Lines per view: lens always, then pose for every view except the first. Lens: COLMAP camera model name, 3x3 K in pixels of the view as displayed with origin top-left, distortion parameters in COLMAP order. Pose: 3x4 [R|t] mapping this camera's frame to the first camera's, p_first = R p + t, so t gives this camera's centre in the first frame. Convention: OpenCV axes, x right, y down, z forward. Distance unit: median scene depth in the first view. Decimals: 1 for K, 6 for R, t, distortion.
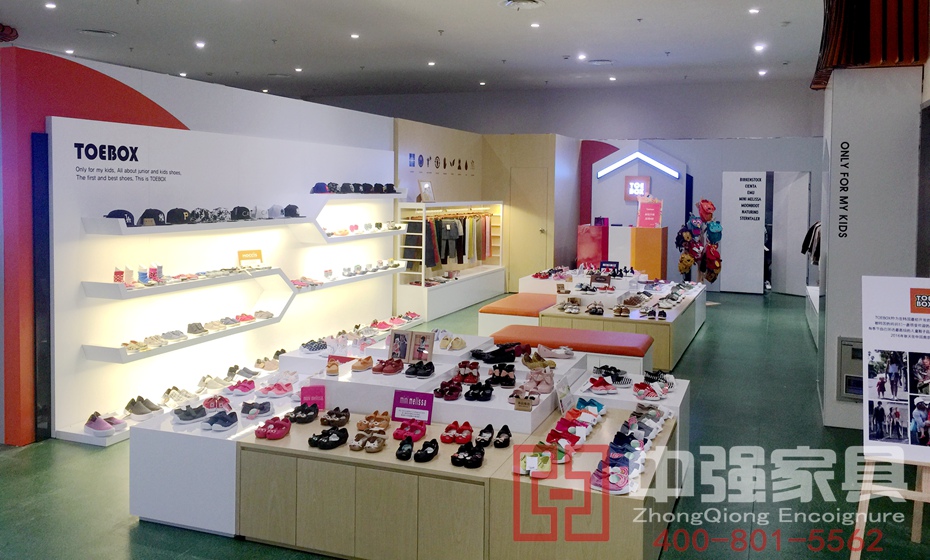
lens RADIAL K [[793.5, 0, 466.7], [0, 793.5, 216.4], [0, 0, 1]] dist [0.052244, -0.066858]
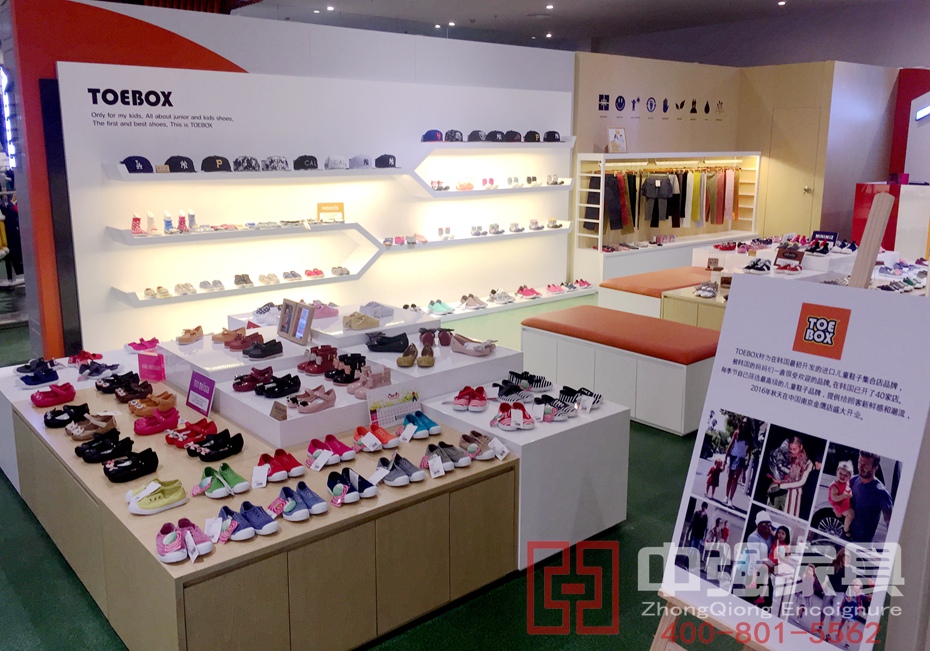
lens RADIAL K [[791.0, 0, 464.7], [0, 791.0, 289.5], [0, 0, 1]] dist [0.085032, -0.113140]
pose [[0.875397, 0.079298, -0.476856, 0.369568], [-0.009601, 0.989111, 0.146858, 0.005188], [0.483309, -0.123981, 0.866626, 0.277891]]
